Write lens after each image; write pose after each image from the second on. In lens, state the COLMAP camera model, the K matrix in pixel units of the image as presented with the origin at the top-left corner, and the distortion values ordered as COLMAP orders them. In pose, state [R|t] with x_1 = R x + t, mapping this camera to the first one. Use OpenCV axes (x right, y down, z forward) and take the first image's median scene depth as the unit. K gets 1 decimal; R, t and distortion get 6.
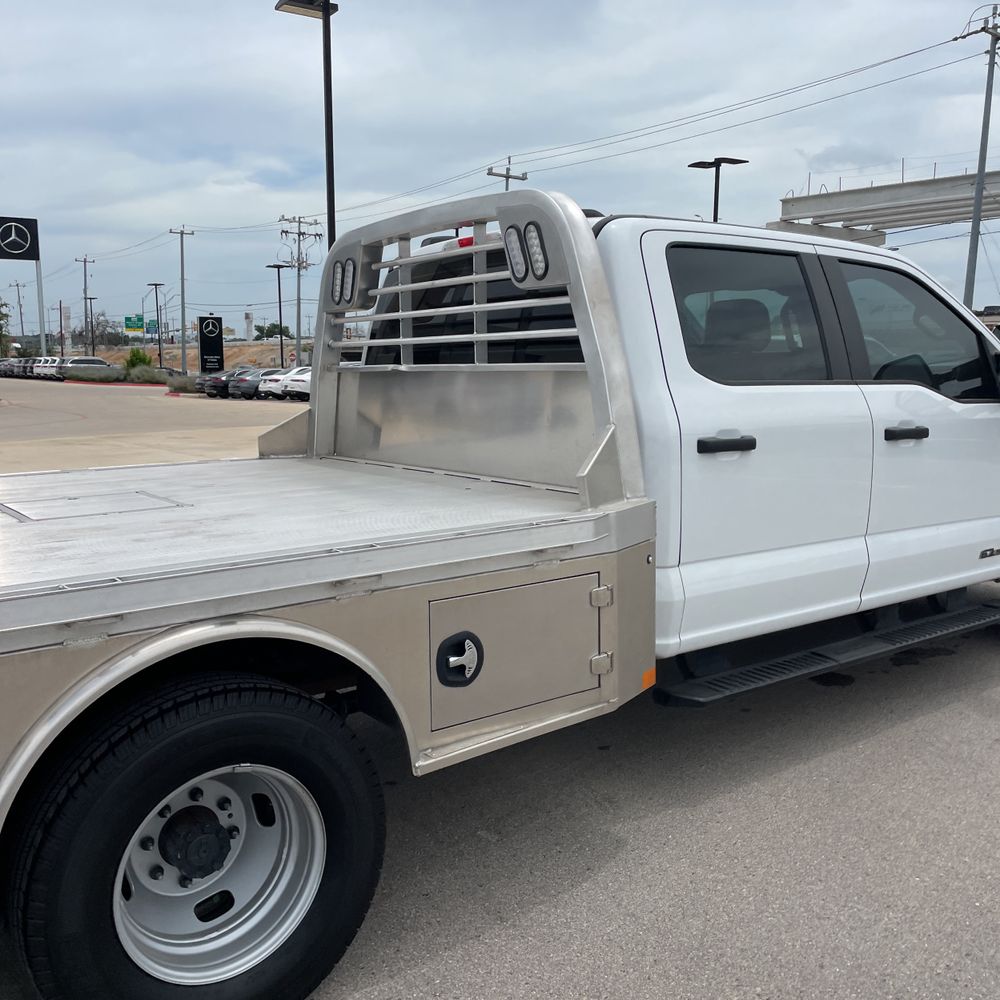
lens RADIAL K [[1005.4, 0, 496.7], [0, 1005.4, 485.6], [0, 0, 1]] dist [0.096897, -0.153466]
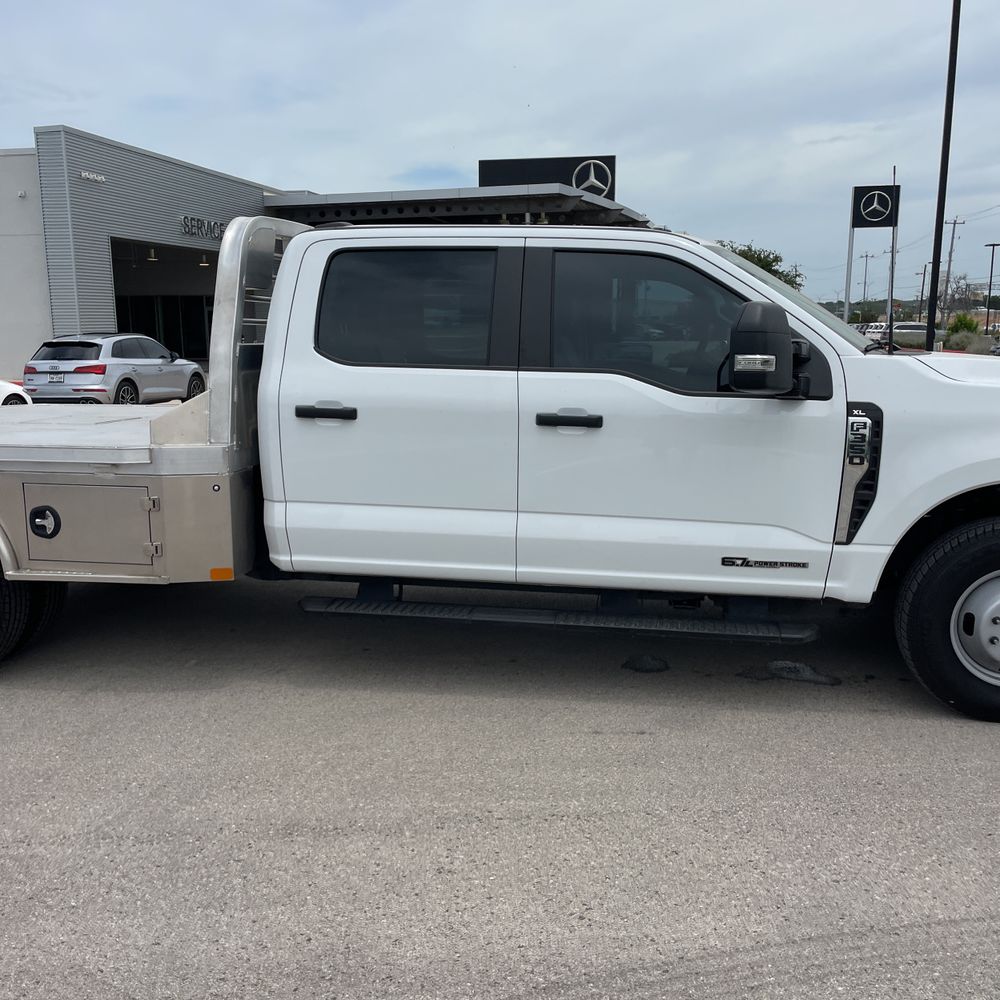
lens RADIAL K [[1005.2, 0, 504.7], [0, 1005.2, 511.7], [0, 0, 1]] dist [0.089397, -0.125071]
pose [[0.689850, 0.137481, -0.710779, 1.286051], [-0.095225, 0.990504, 0.099165, -0.064102], [0.717663, -0.000725, 0.696391, 0.283579]]
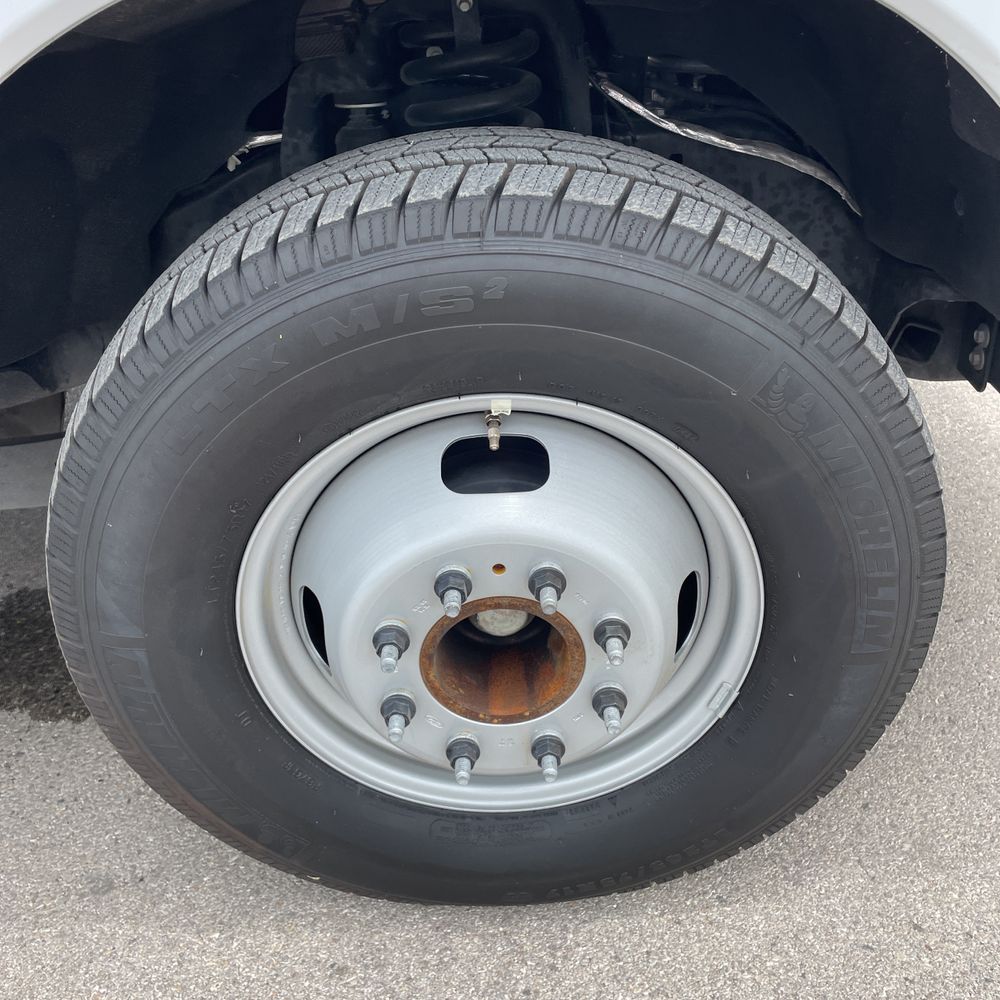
lens RADIAL K [[1005.2, 0, 504.7], [0, 1005.2, 511.7], [0, 0, 1]] dist [0.089397, -0.125071]
pose [[0.818753, 0.277989, -0.502360, 1.012710], [-0.024463, 0.891066, 0.453215, -0.027294], [0.573624, -0.358782, 0.736363, 1.320352]]
